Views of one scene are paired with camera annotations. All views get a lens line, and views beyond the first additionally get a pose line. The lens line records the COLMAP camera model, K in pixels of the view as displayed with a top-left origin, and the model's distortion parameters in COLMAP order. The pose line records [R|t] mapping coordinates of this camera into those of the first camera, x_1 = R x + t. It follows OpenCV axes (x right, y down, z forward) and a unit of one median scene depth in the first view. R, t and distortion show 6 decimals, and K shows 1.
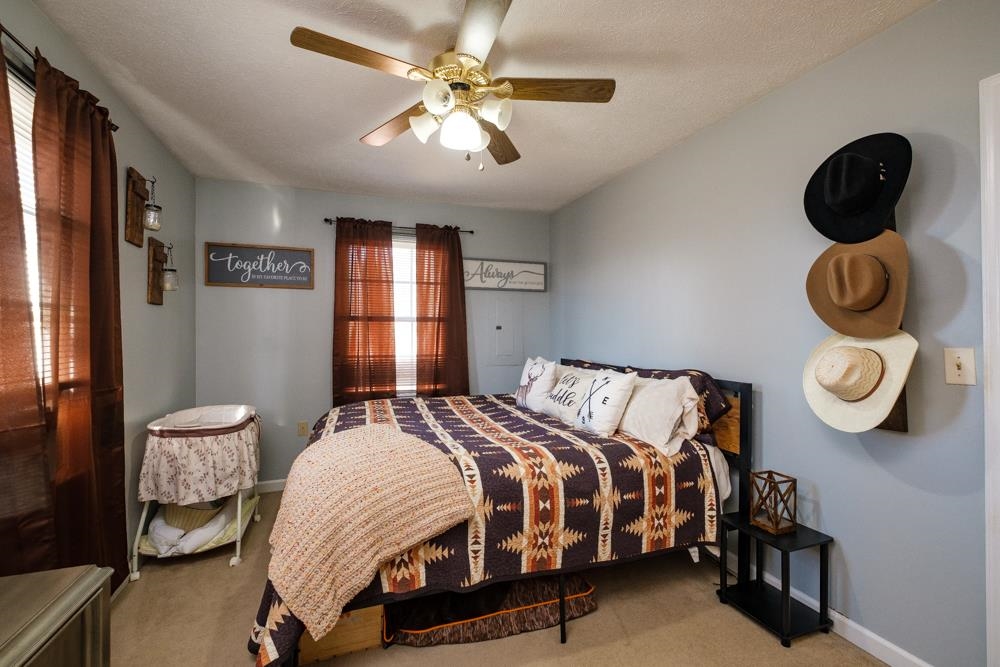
lens RADIAL K [[432.6, 0, 498.8], [0, 432.6, 332.5], [0, 0, 1]] dist [0.004355, -0.001660]
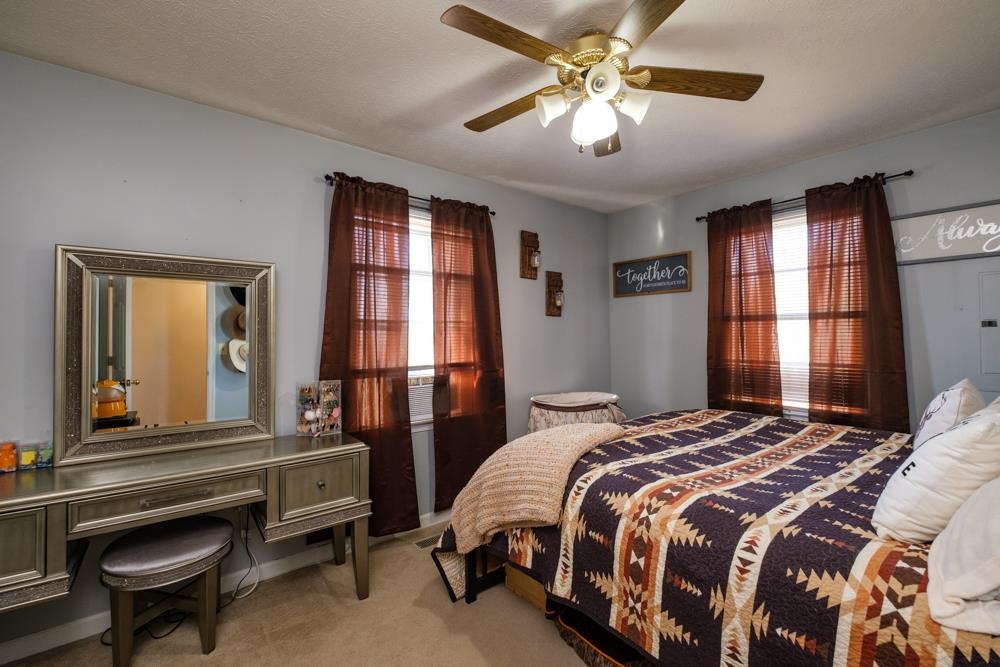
lens RADIAL K [[432.6, 0, 501.6], [0, 432.6, 333.2], [0, 0, 1]] dist [0.004355, -0.001660]
pose [[0.328731, -0.007621, -0.944393, 0.376495], [0.008492, 0.999951, -0.005113, -0.001263], [0.944386, -0.006339, 0.328779, 0.259442]]
